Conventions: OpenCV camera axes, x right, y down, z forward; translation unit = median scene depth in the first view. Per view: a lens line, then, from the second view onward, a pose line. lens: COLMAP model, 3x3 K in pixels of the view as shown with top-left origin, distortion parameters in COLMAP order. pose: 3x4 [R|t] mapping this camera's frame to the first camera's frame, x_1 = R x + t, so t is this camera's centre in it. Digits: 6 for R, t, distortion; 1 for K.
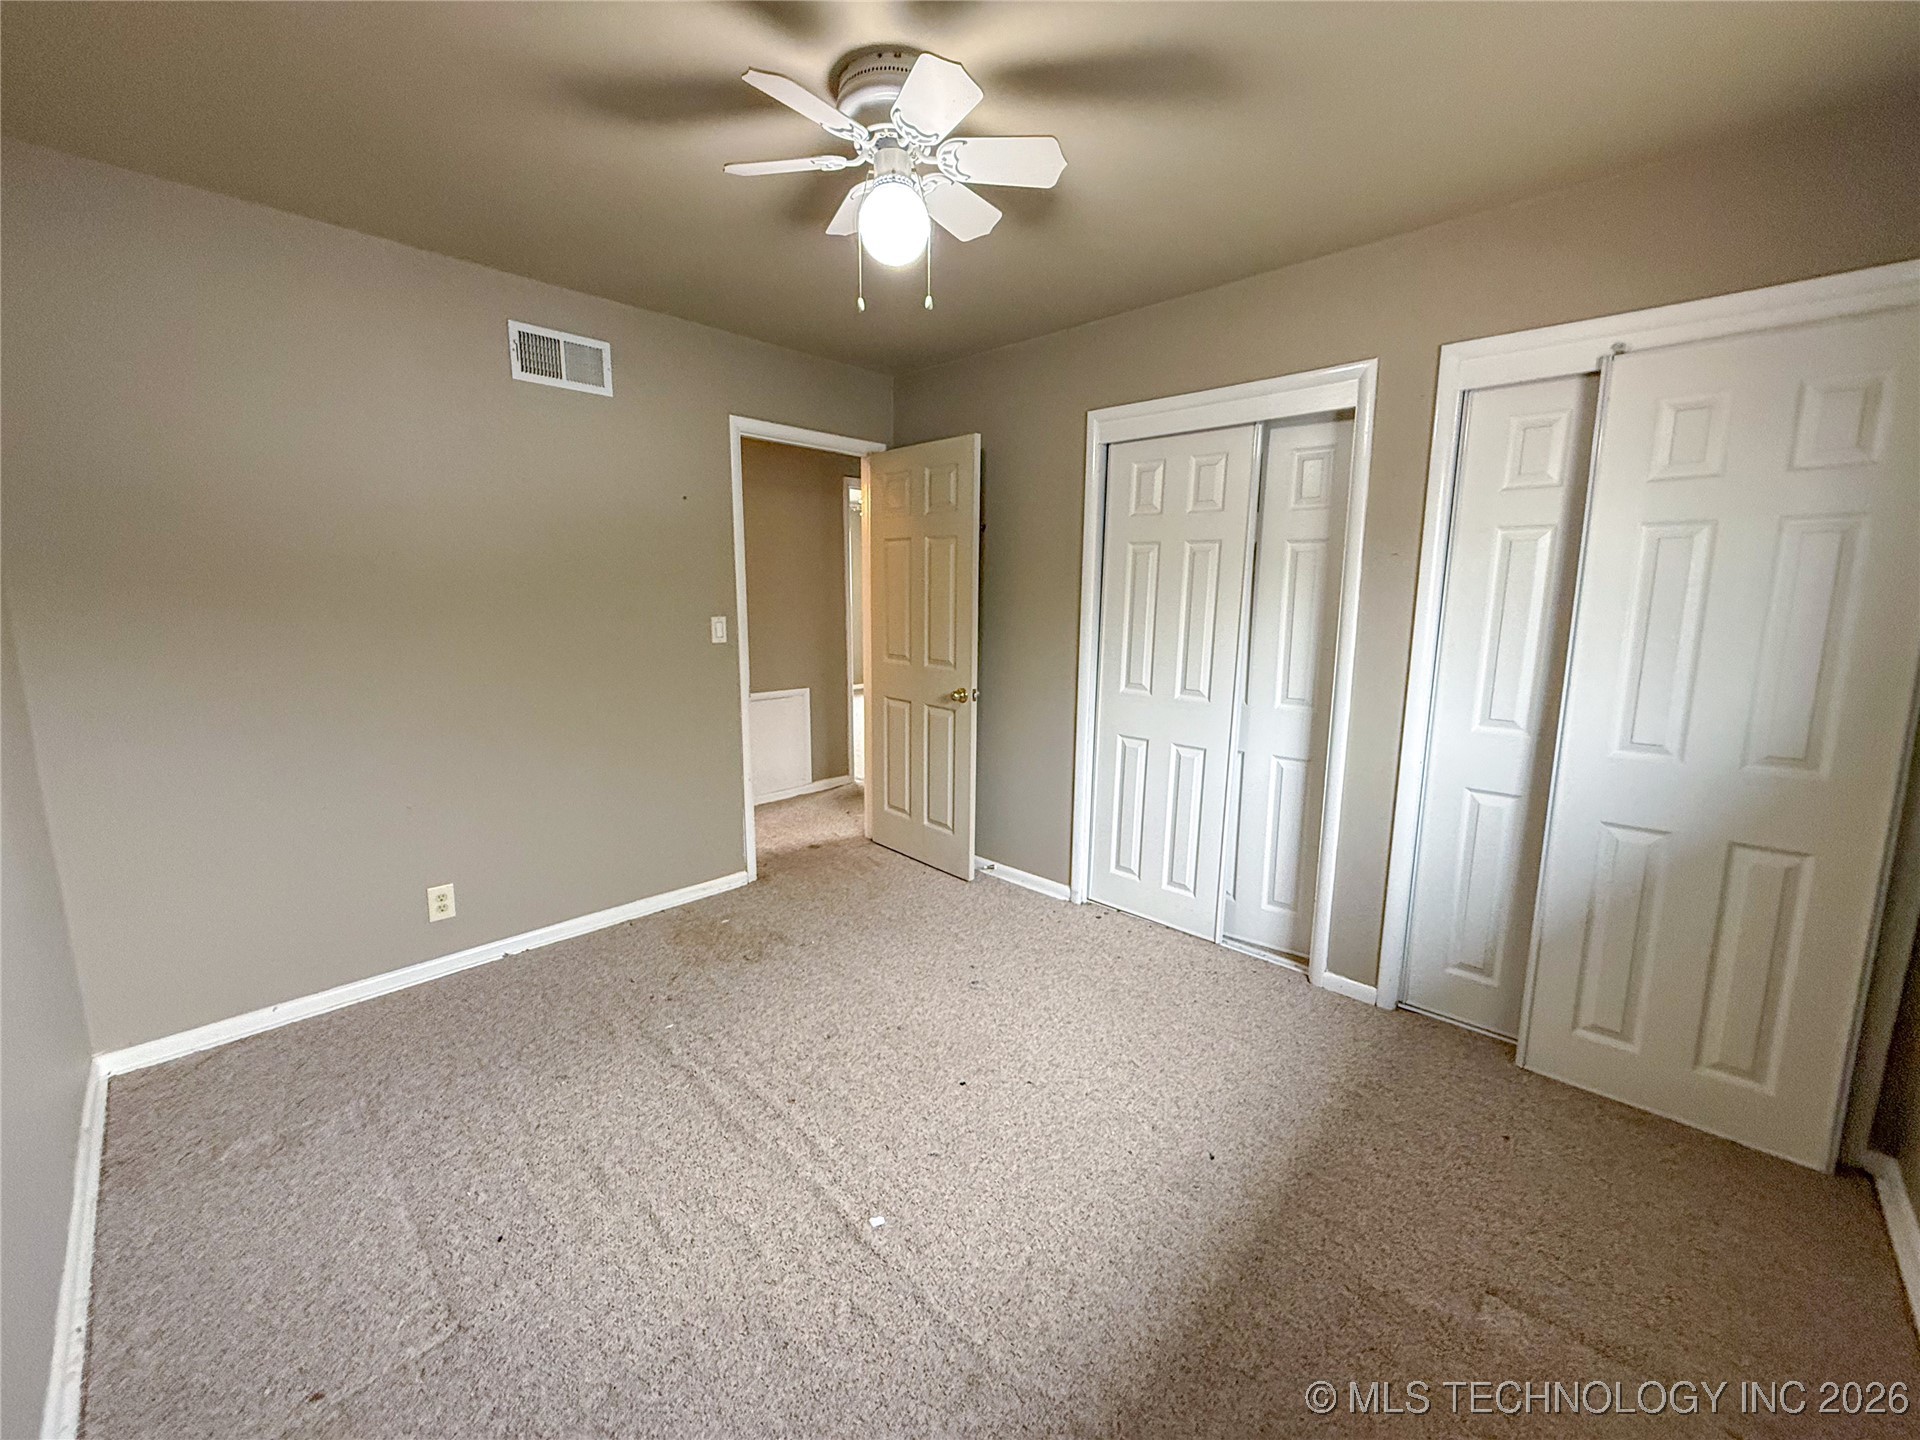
lens RADIAL K [[767.2, 0, 951.5], [0, 767.2, 704.3], [0, 0, 1]] dist [-0.002732, -0.000506]
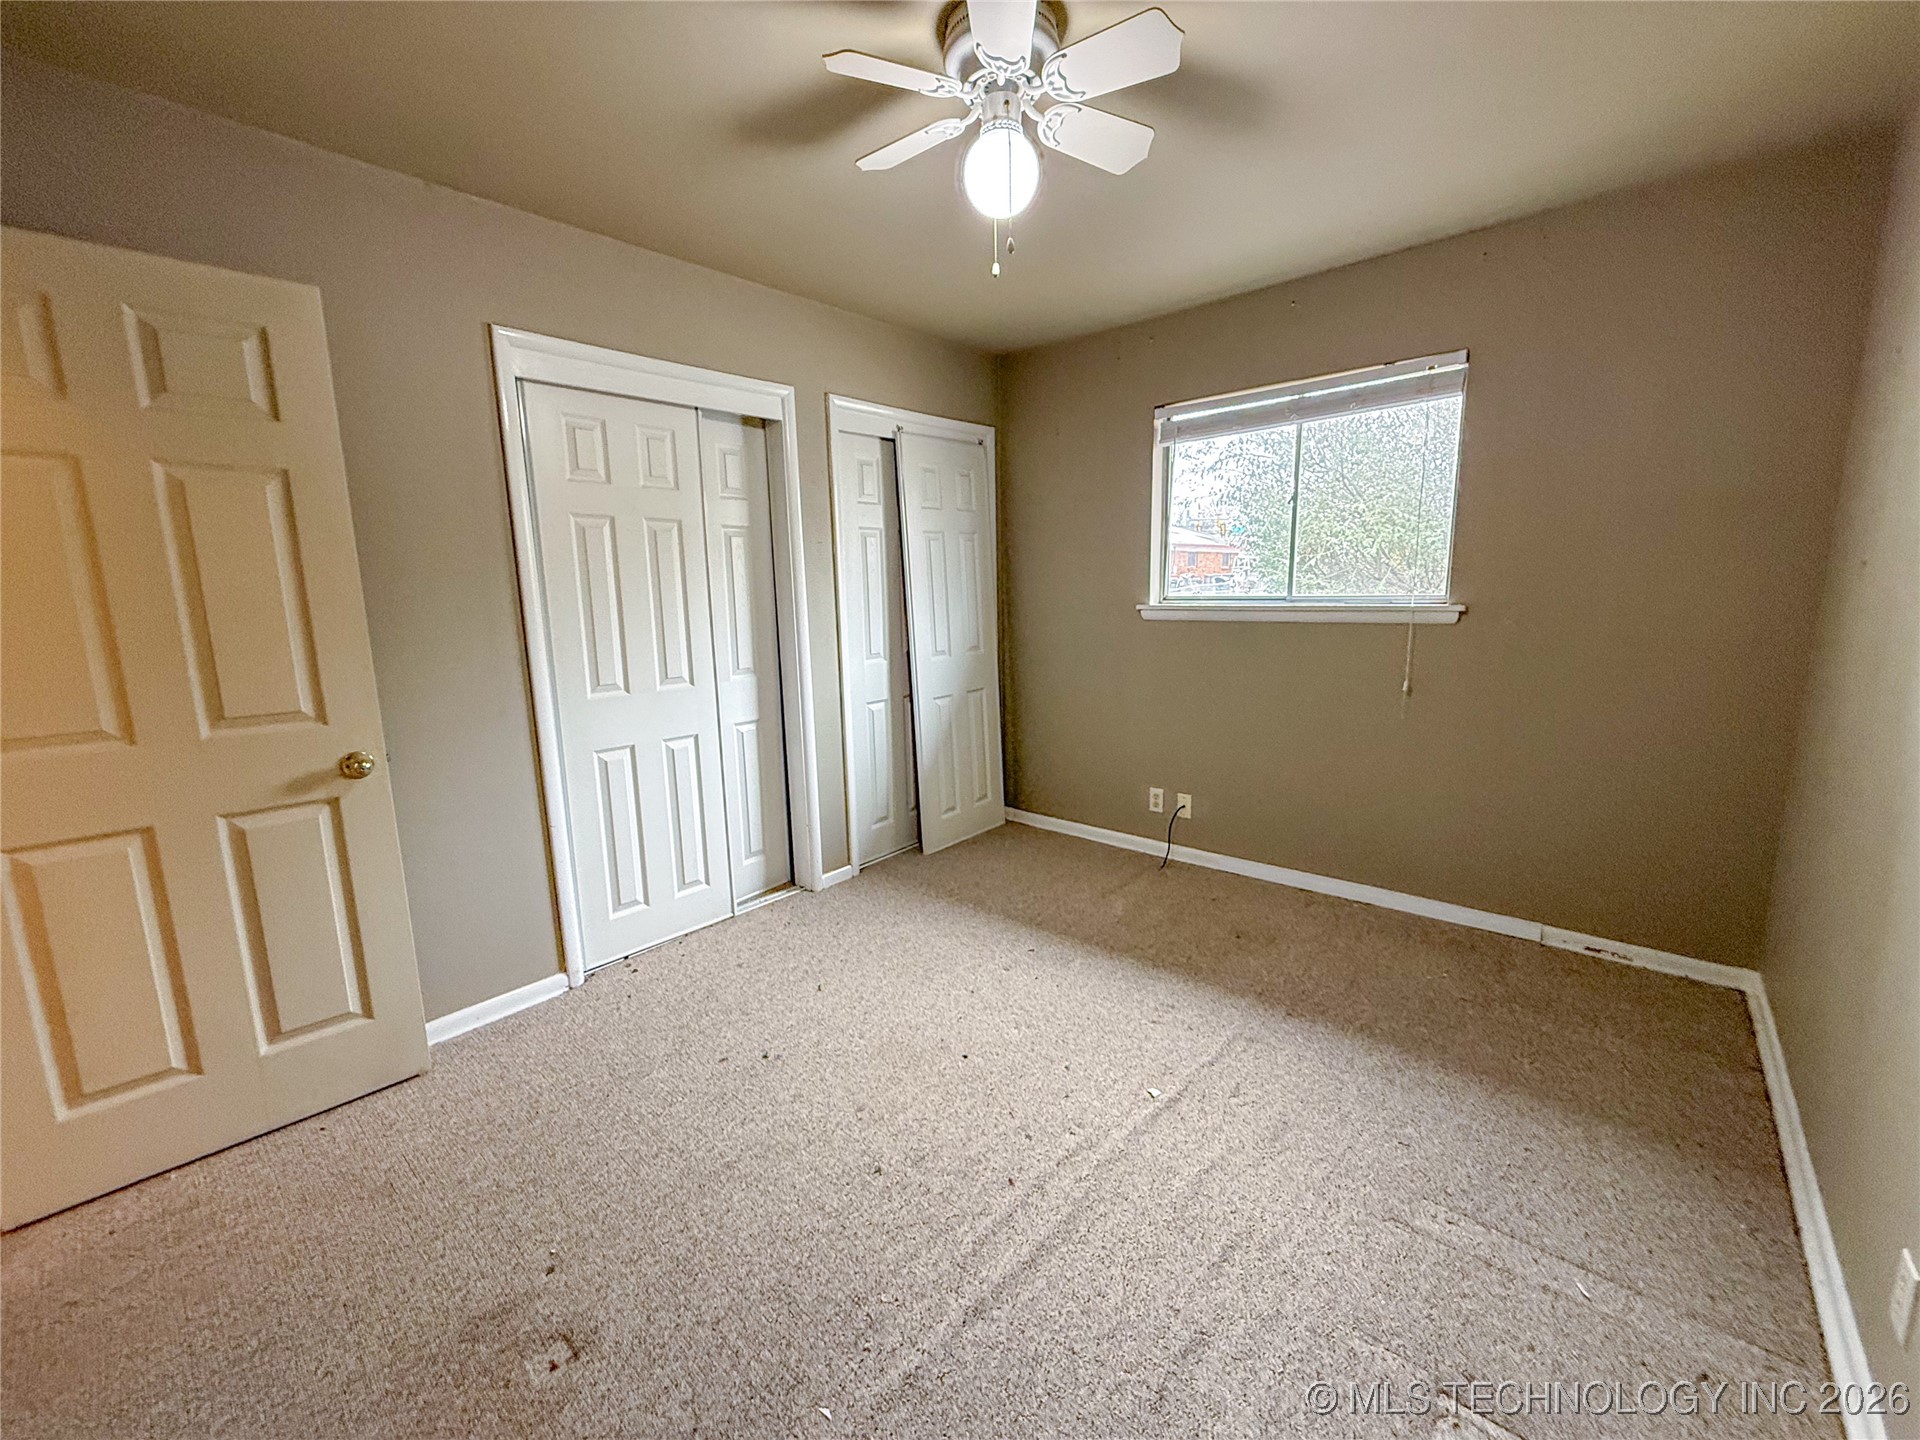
lens RADIAL K [[767.2, 0, 961.6], [0, 767.2, 708.8], [0, 0, 1]] dist [-0.002732, -0.000506]
pose [[-0.048491, -0.170185, 0.984218, -0.810644], [0.168663, 0.969832, 0.176007, -0.112106], [-0.984480, 0.174535, -0.018324, 0.854649]]
